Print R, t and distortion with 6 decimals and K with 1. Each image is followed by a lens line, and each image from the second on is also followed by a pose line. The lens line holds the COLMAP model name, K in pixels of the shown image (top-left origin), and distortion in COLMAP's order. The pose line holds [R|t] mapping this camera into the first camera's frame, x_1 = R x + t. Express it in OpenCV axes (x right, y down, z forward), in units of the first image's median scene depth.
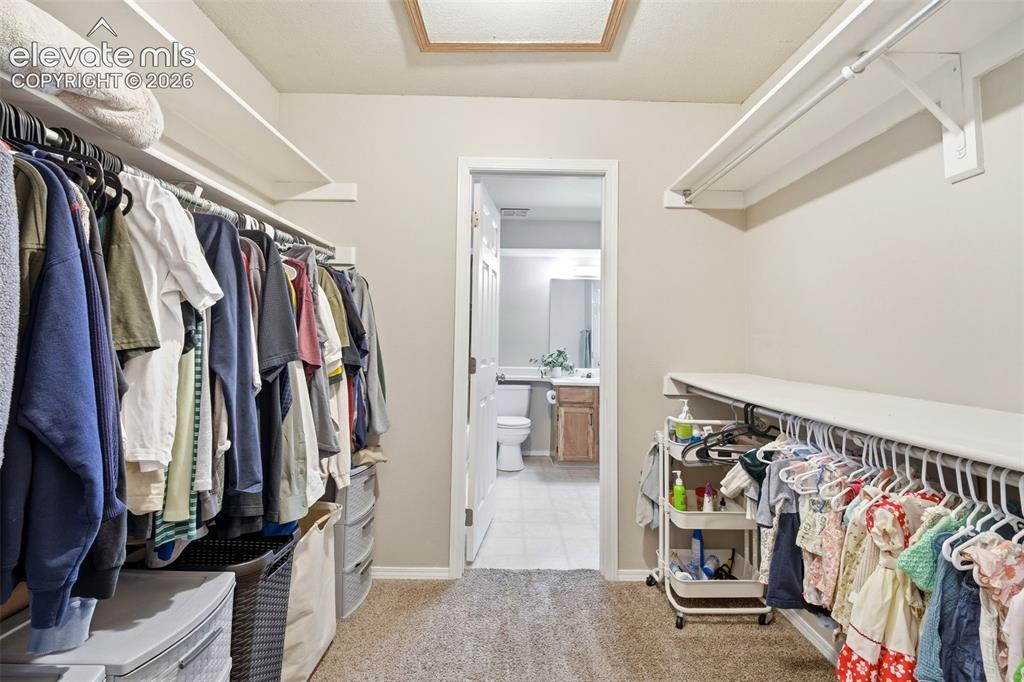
lens RADIAL K [[443.7, 0, 512.1], [0, 443.7, 338.3], [0, 0, 1]] dist [-0.018487, -0.002893]
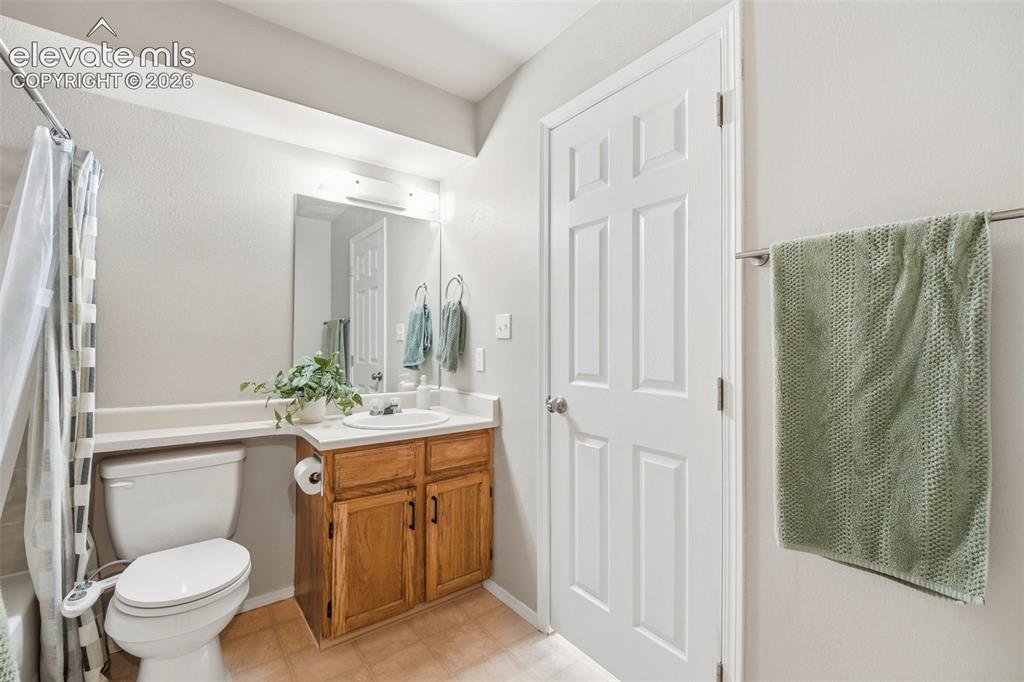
lens RADIAL K [[443.7, 0, 514.4], [0, 443.7, 339.7], [0, 0, 1]] dist [-0.018487, -0.002893]
pose [[0.800389, -0.008092, 0.599426, 0.000762], [0.004406, 0.999961, 0.007616, 0.008063], [-0.599465, -0.003454, 0.800394, 0.574105]]
